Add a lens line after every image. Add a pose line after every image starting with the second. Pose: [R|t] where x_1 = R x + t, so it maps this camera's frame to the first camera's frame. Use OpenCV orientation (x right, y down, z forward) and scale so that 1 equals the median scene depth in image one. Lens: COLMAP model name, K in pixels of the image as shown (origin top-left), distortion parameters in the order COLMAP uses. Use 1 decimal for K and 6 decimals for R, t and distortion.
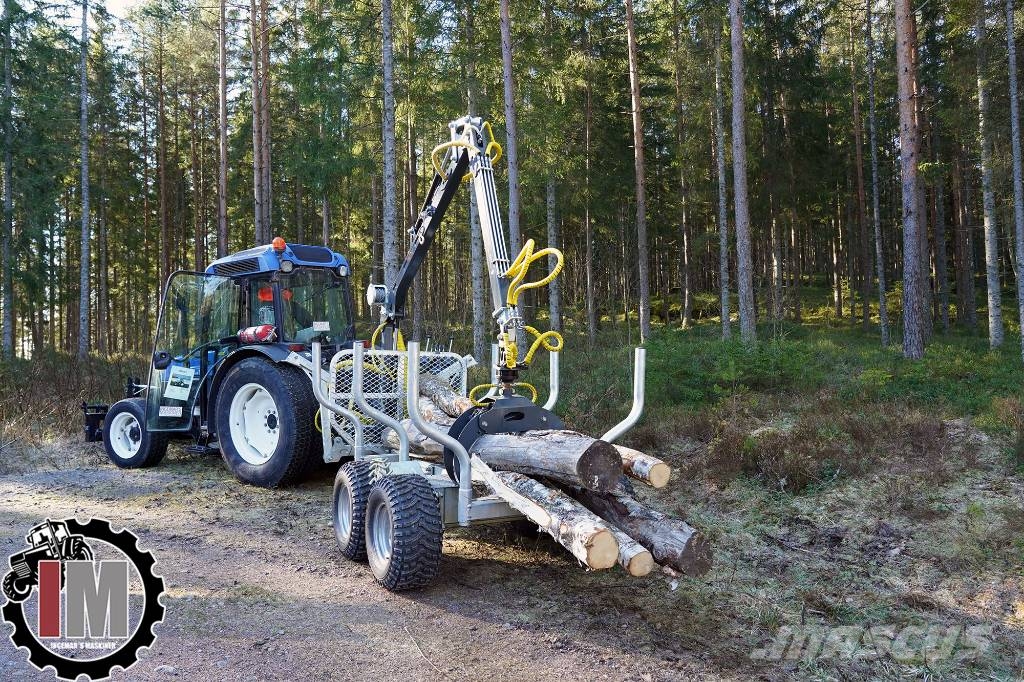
lens RADIAL K [[720.7, 0, 525.3], [0, 720.7, 321.3], [0, 0, 1]] dist [-0.022342, 0.019988]
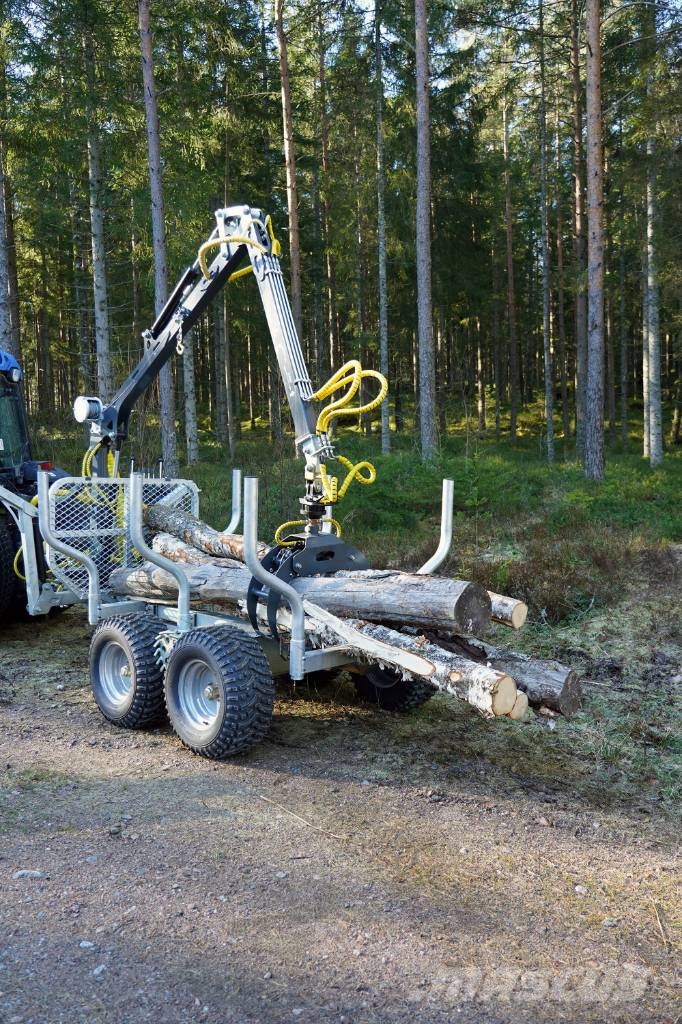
lens RADIAL K [[837.2, 0, 348.9], [0, 837.2, 493.3], [0, 0, 1]] dist [-0.022382, 0.028506]
pose [[0.963534, -0.005724, 0.267524, -0.227982], [-0.014970, 0.997052, 0.075251, -0.022050], [-0.267166, -0.076512, 0.960608, -0.002723]]
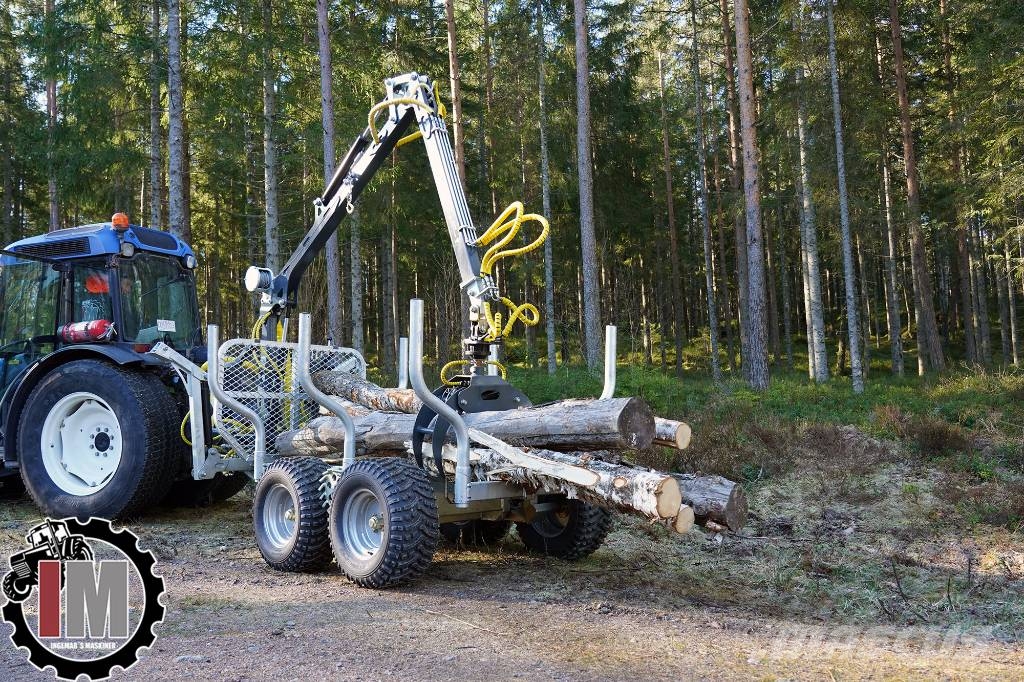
lens RADIAL K [[837.2, 0, 514.2], [0, 837.2, 327.2], [0, 0, 1]] dist [-0.022382, 0.028506]
pose [[0.964103, 0.017804, 0.264930, -0.229548], [-0.003323, 0.998480, -0.055006, 0.088946], [-0.265507, 0.052151, 0.962697, -0.022476]]
